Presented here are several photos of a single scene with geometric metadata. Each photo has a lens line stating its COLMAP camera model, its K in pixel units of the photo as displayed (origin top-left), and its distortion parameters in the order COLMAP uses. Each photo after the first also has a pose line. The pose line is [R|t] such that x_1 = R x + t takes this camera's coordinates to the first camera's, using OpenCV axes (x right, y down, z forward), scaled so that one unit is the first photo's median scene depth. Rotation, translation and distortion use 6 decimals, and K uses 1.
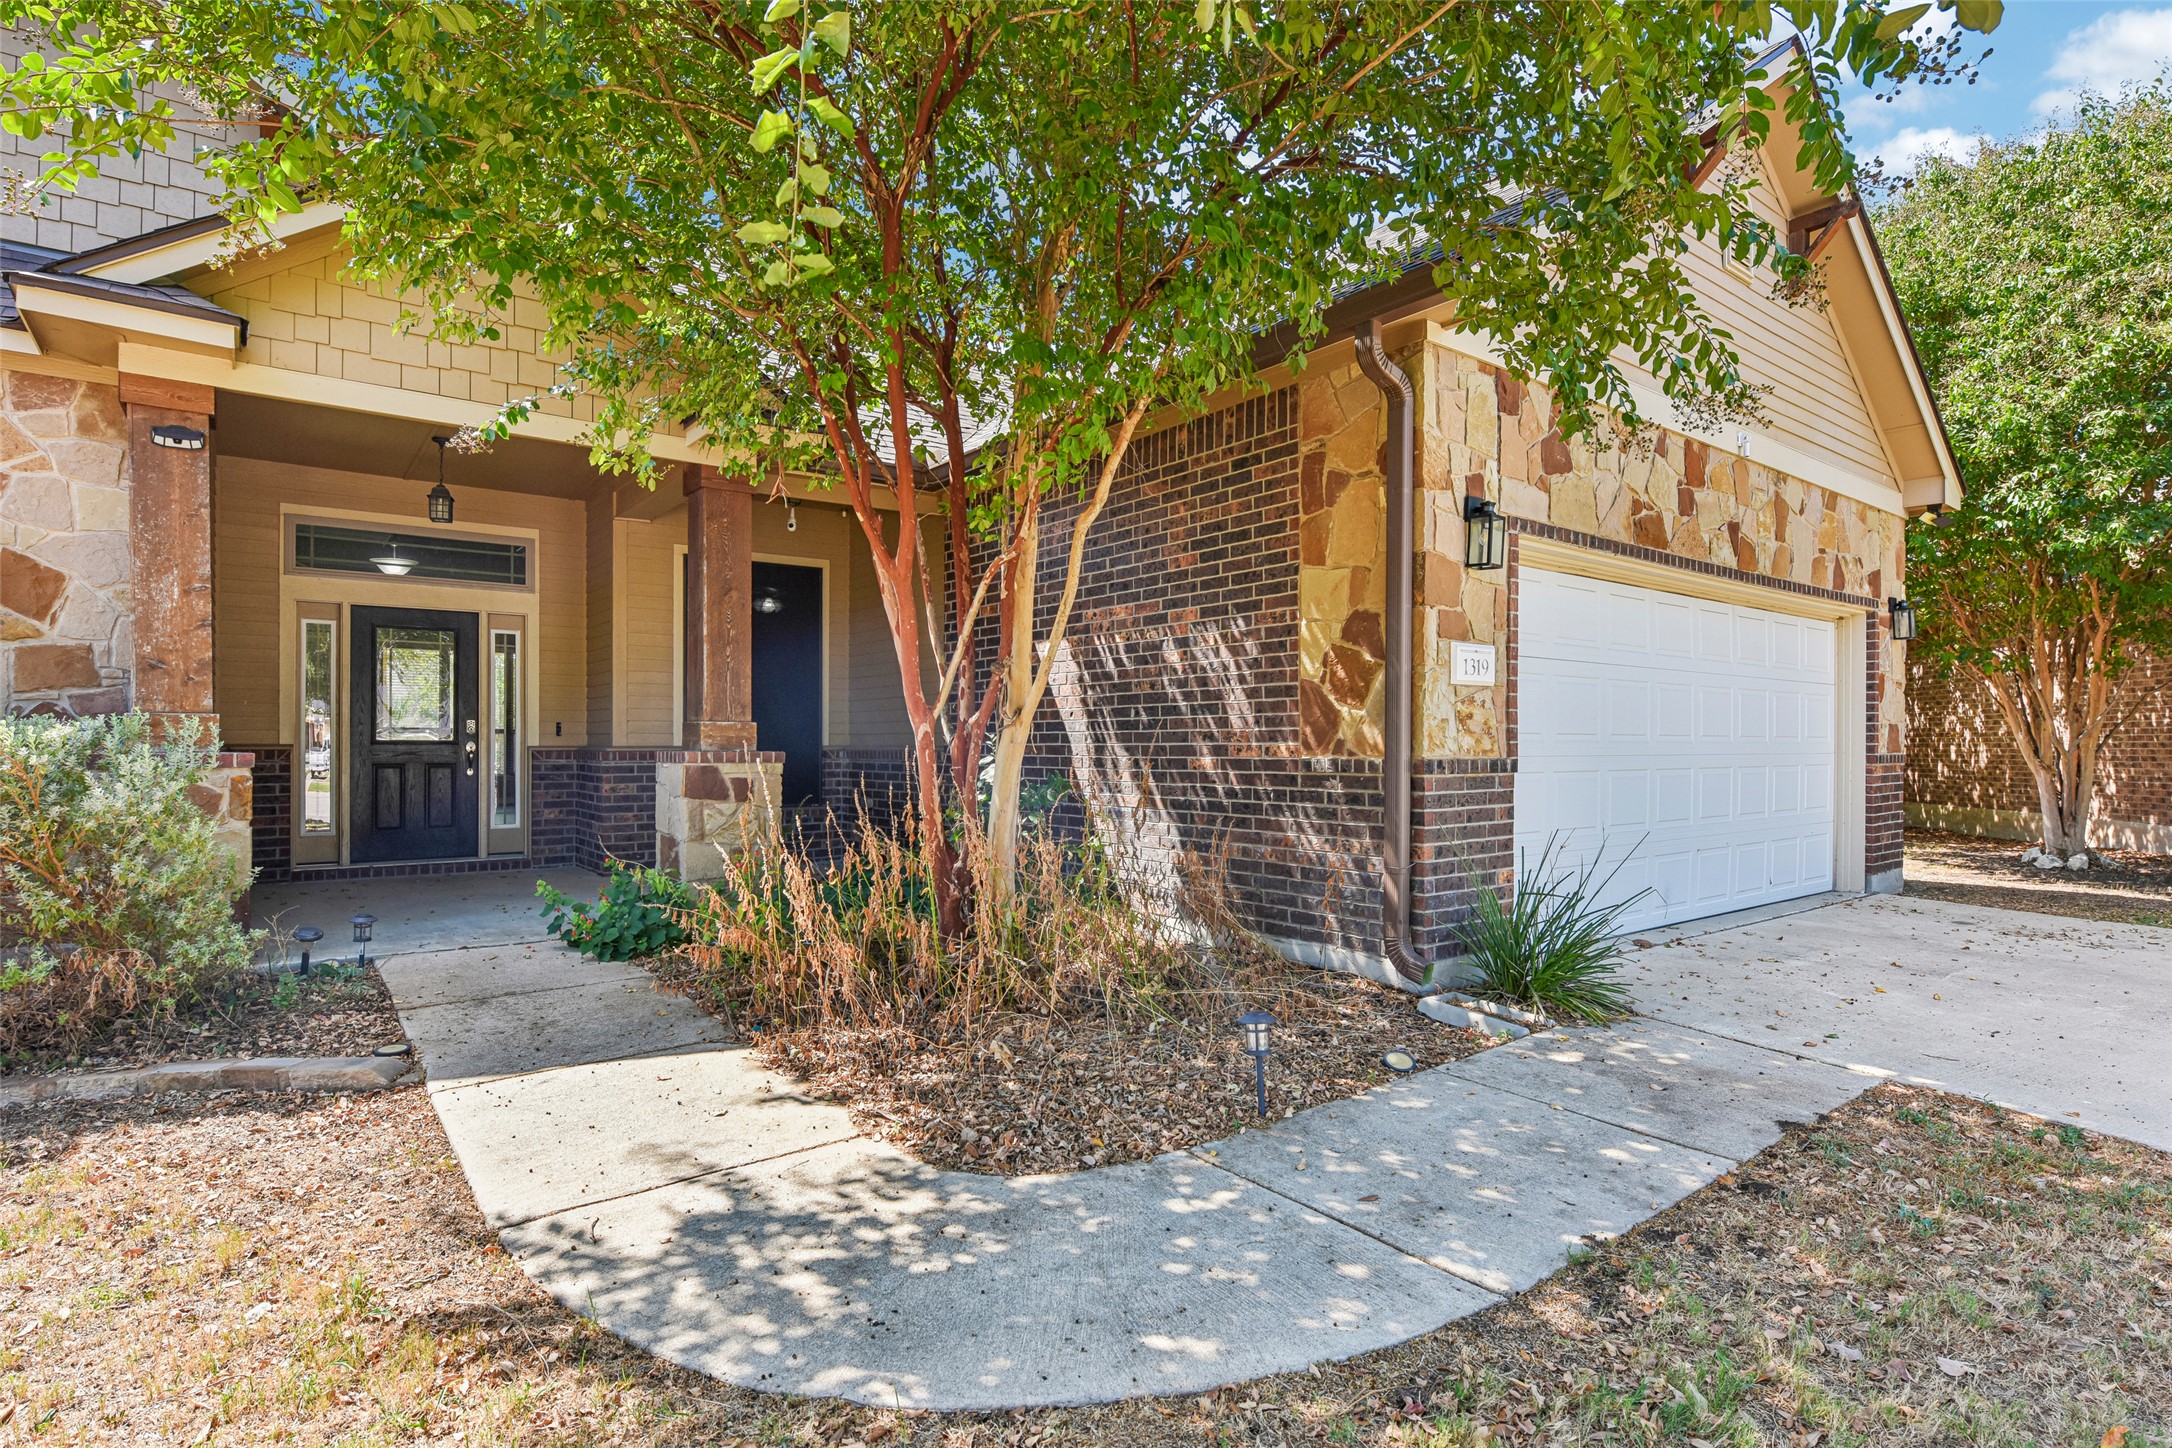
lens RADIAL K [[1098.2, 0, 1085.9], [0, 1098.2, 724.7], [0, 0, 1]] dist [-0.002174, -0.000267]
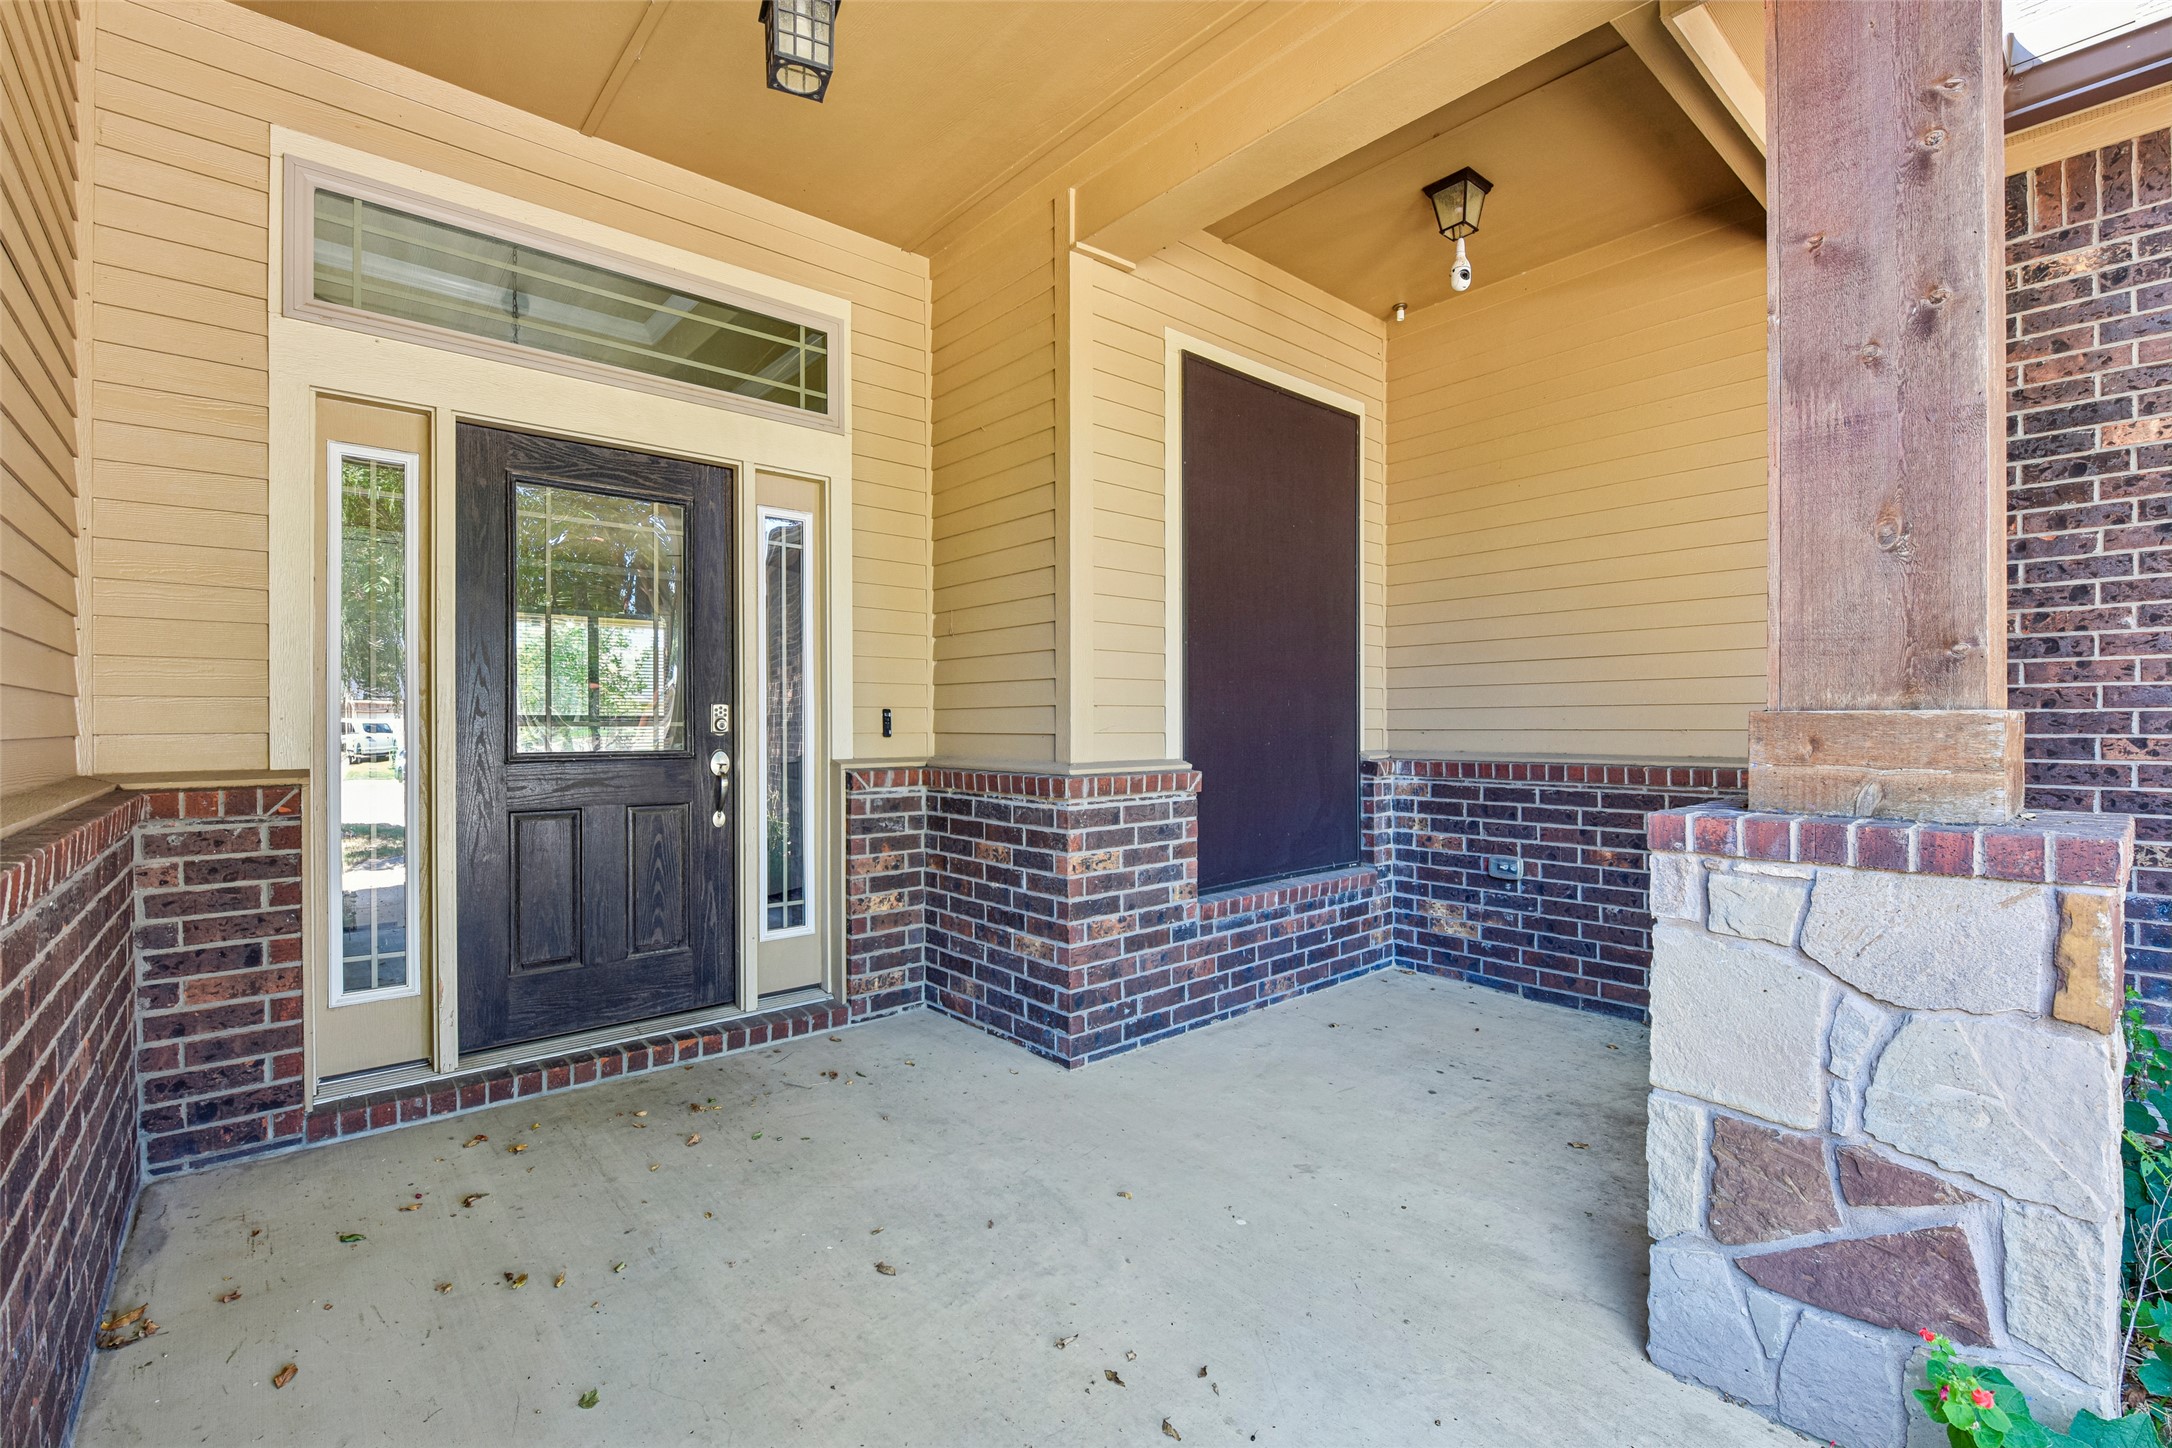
lens RADIAL K [[945.1, 0, 1086.9], [0, 945.1, 727.2], [0, 0, 1]] dist [-0.012675, -0.000152]
pose [[0.998172, -0.002414, 0.060386, -0.434767], [0.001589, 0.999905, 0.013696, 0.000050], [-0.060413, -0.013575, 0.998081, 0.606110]]
